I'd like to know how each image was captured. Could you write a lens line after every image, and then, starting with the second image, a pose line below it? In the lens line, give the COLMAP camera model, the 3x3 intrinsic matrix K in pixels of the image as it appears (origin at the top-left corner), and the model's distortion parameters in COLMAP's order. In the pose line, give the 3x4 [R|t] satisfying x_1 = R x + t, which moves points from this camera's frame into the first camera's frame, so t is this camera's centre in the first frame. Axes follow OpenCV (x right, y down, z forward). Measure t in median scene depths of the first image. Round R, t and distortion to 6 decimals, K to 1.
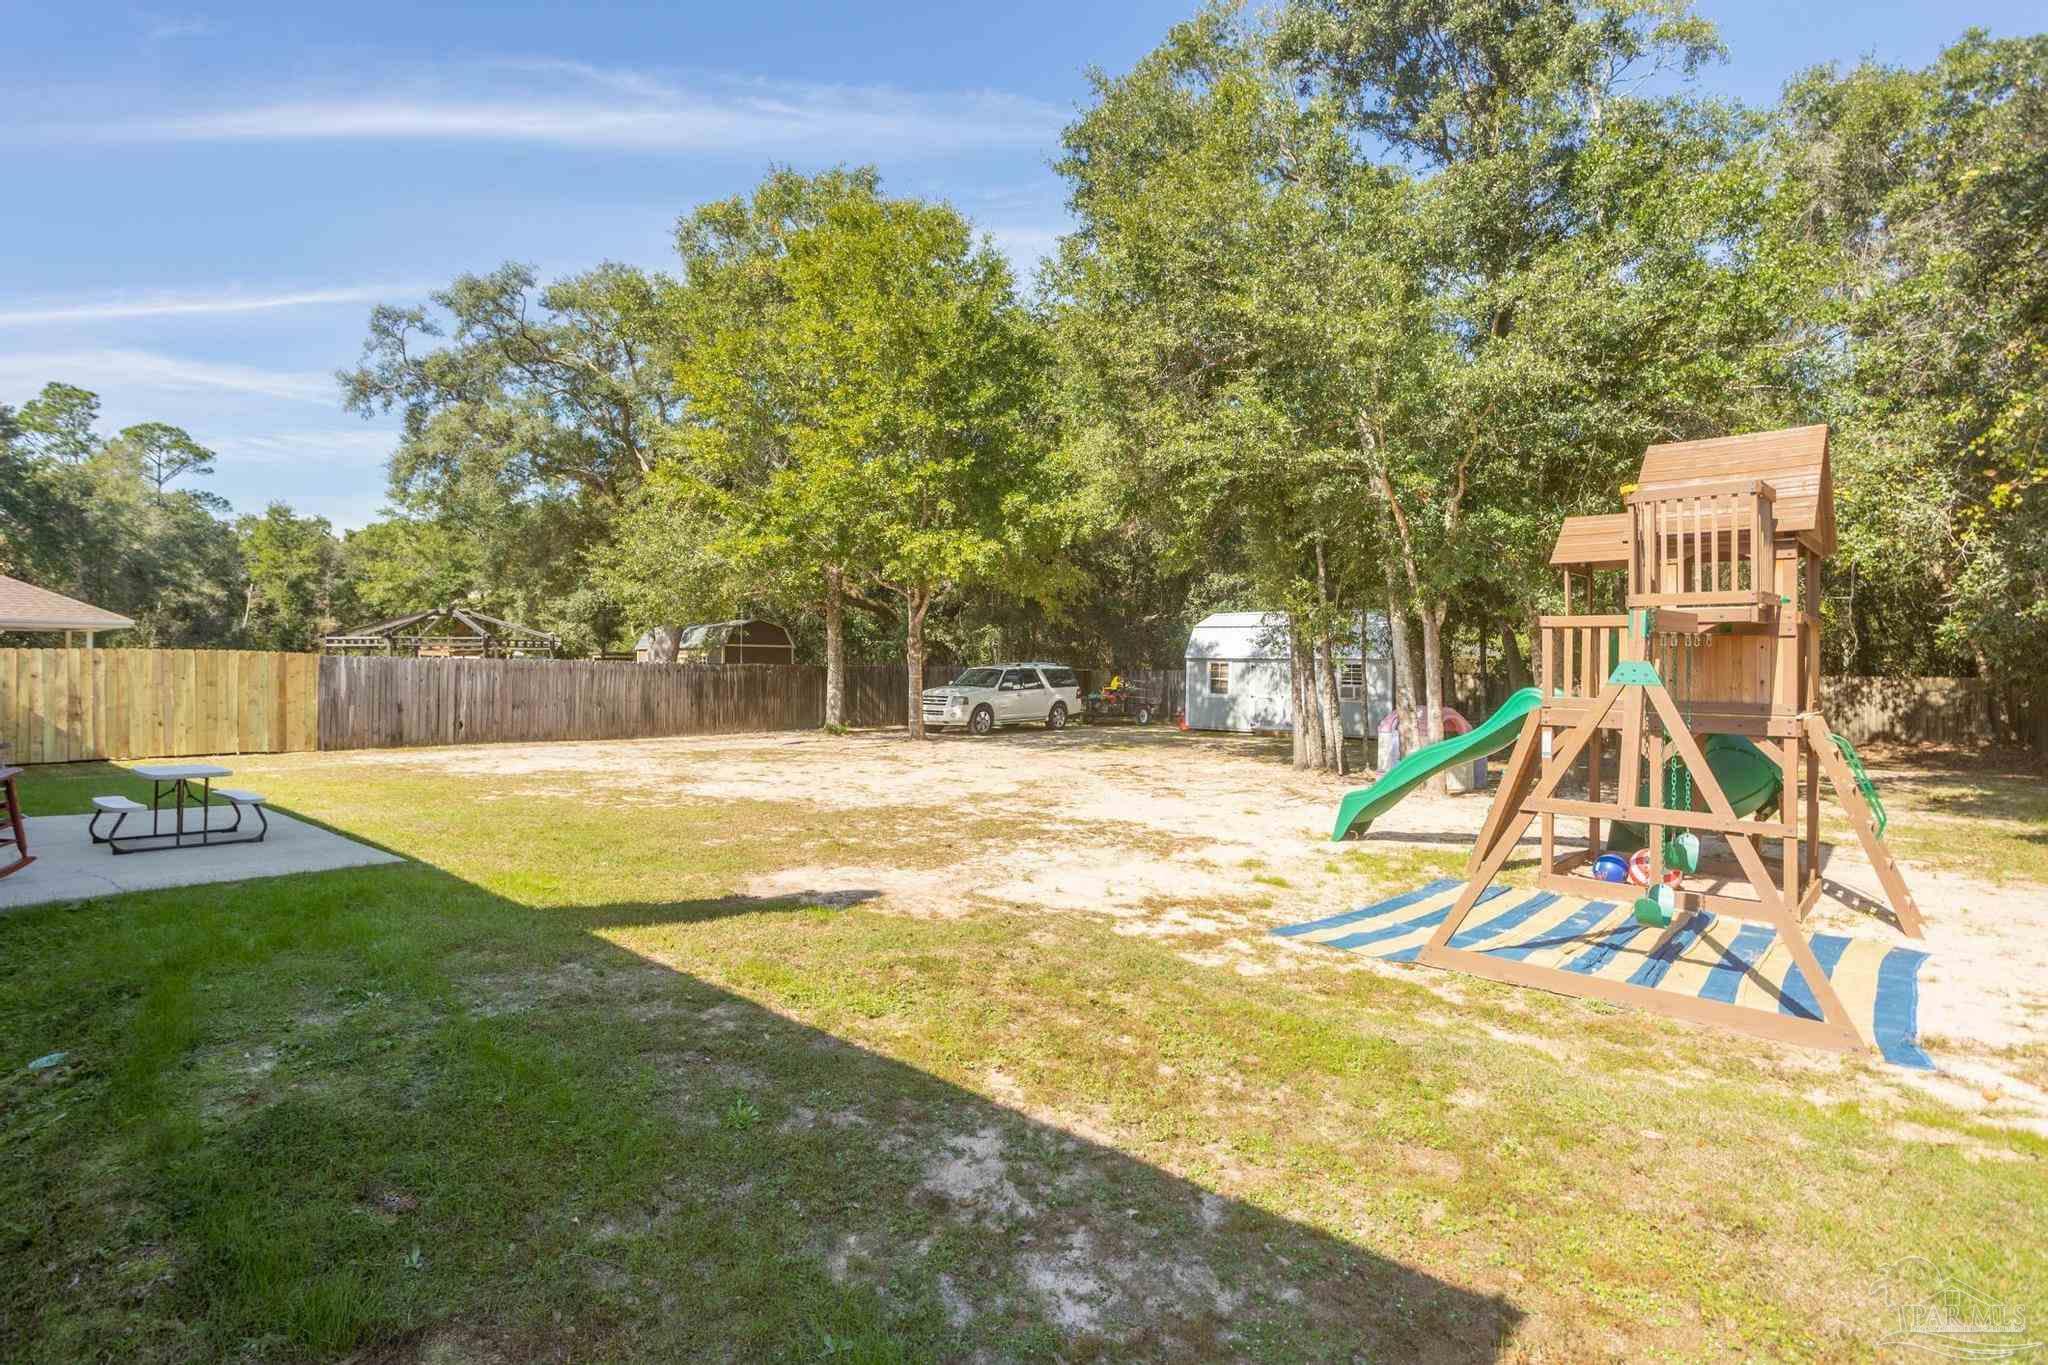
lens RADIAL K [[1012.8, 0, 1031.3], [0, 1012.8, 668.8], [0, 0, 1]] dist [-0.030632, 0.011489]
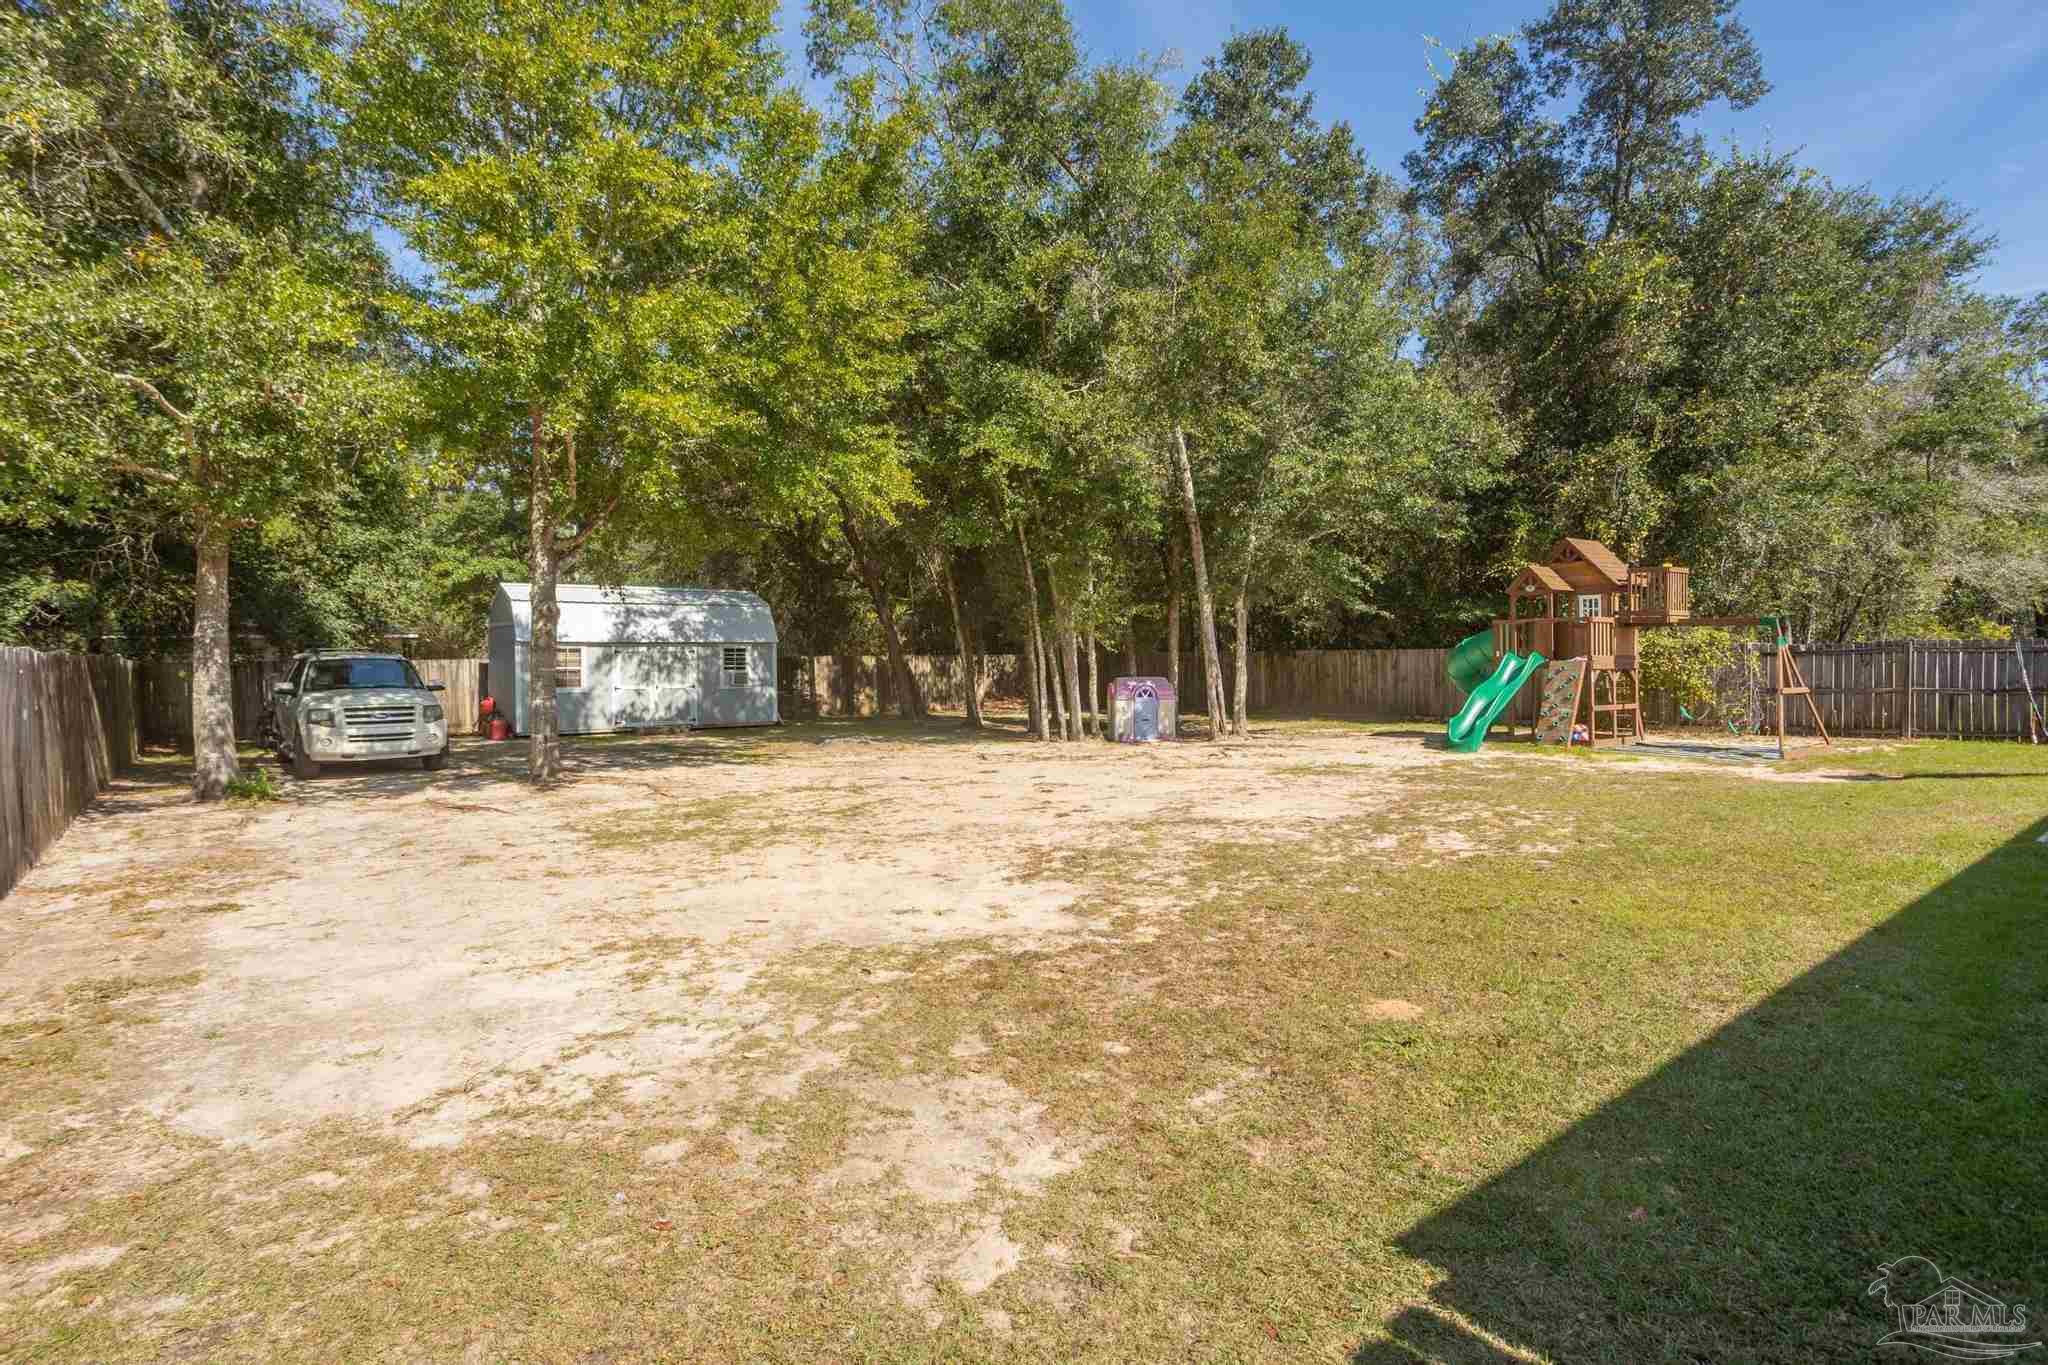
lens RADIAL K [[1084.6, 0, 1003.8], [0, 1084.6, 660.7], [0, 0, 1]] dist [-0.031525, 0.002280]
pose [[0.233184, -0.016621, 0.972291, -0.569157], [0.013767, 0.999810, 0.013790, -0.003464], [-0.972335, 0.010170, 0.233368, 0.491370]]
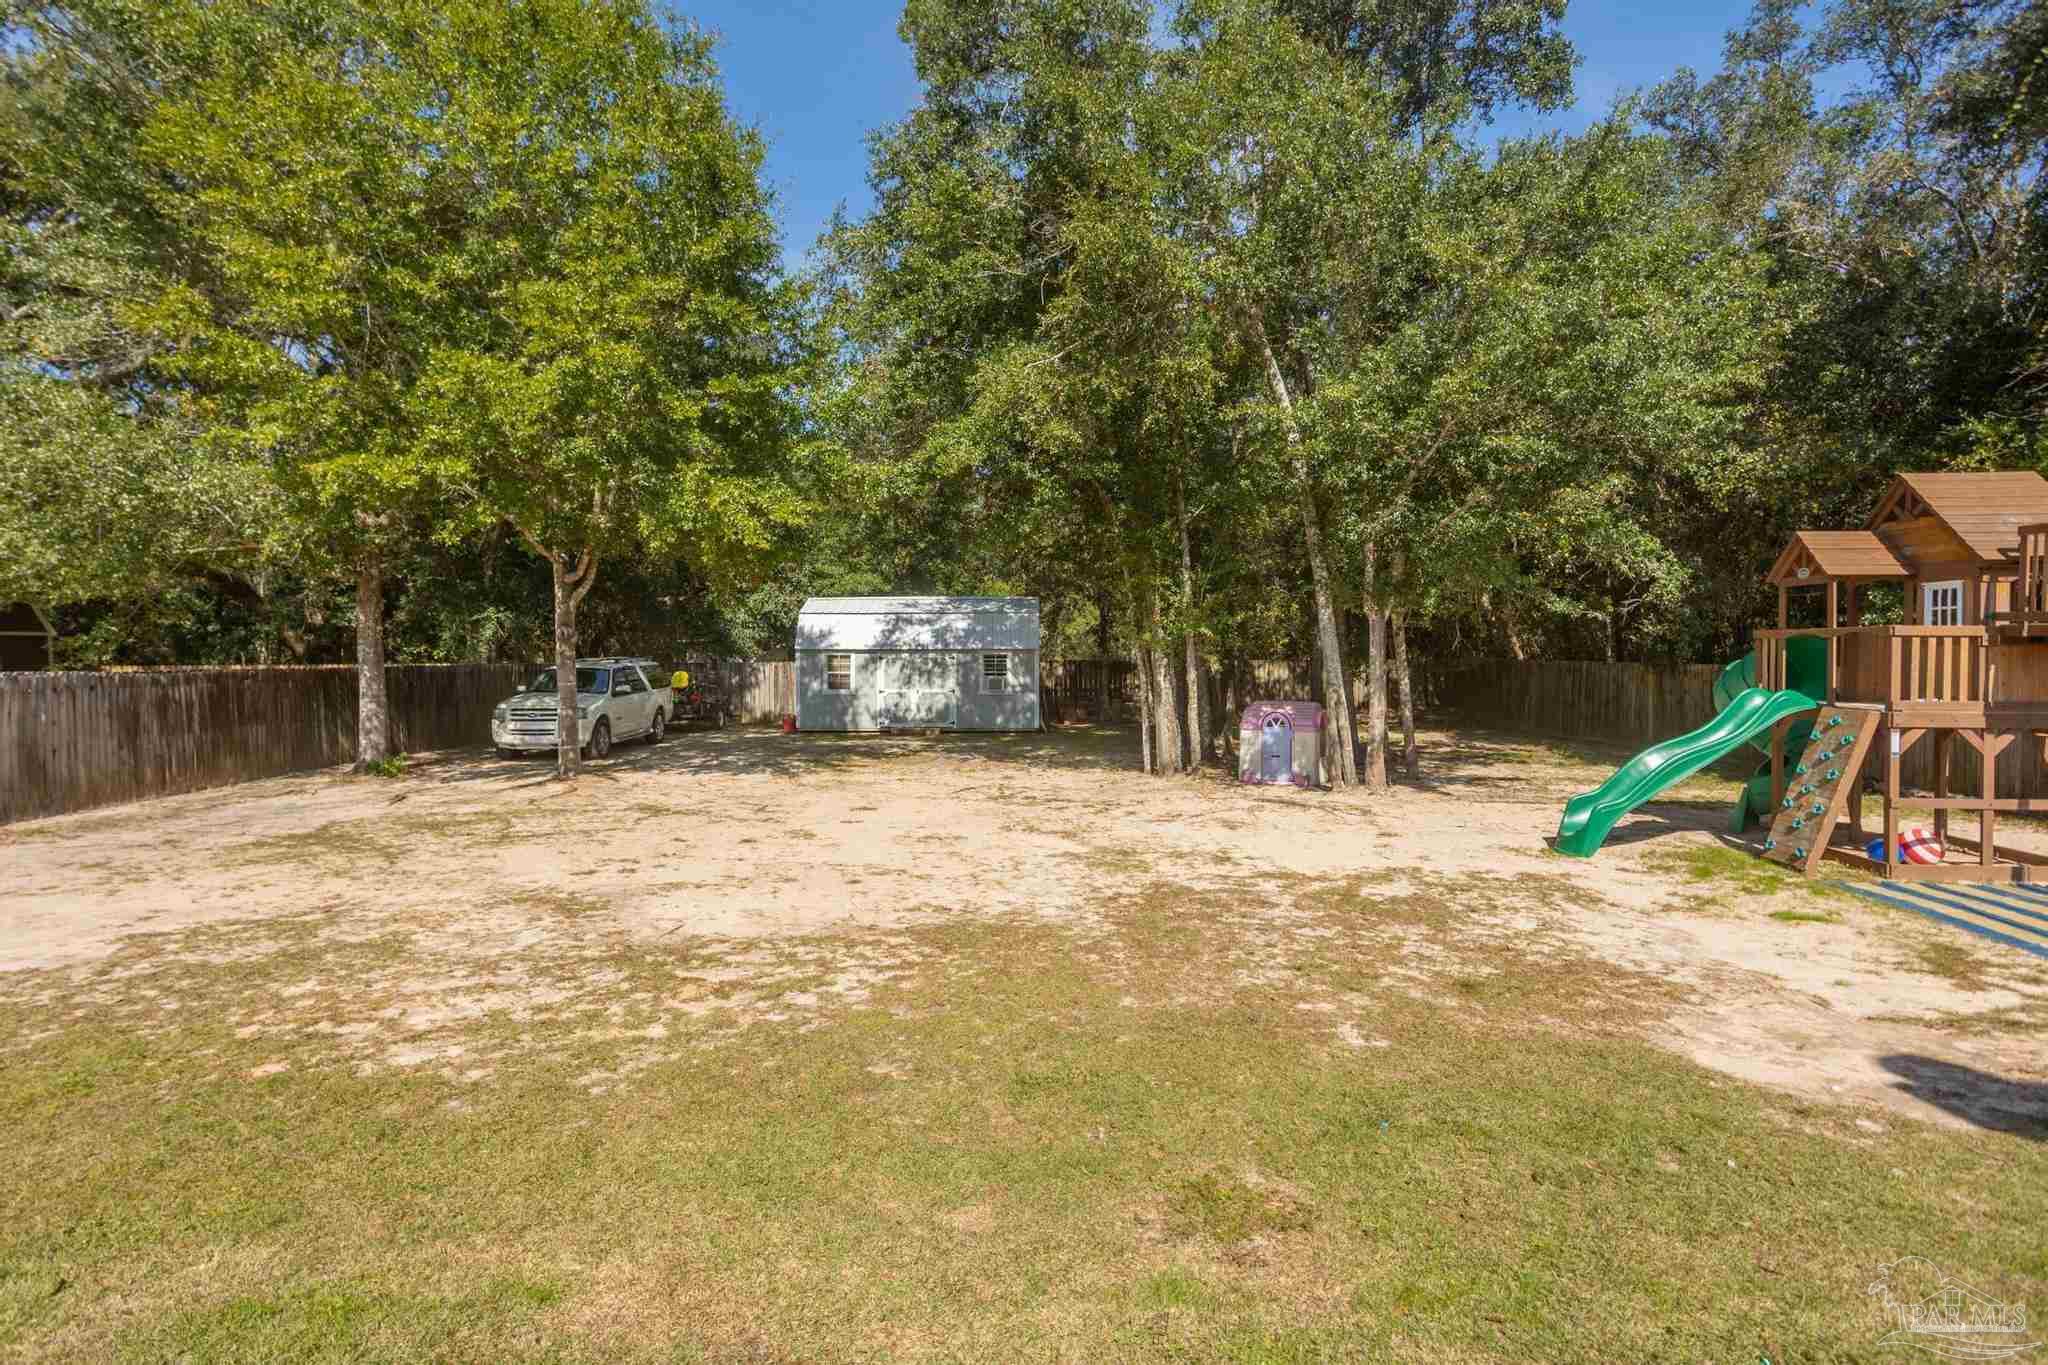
lens RADIAL K [[1012.8, 0, 983.6], [0, 1012.8, 699.4], [0, 0, 1]] dist [-0.030632, 0.011489]
pose [[0.775460, -0.043169, 0.629920, -0.280699], [0.011945, 0.998484, 0.053723, -0.012936], [-0.631284, -0.034136, 0.774800, 0.244283]]
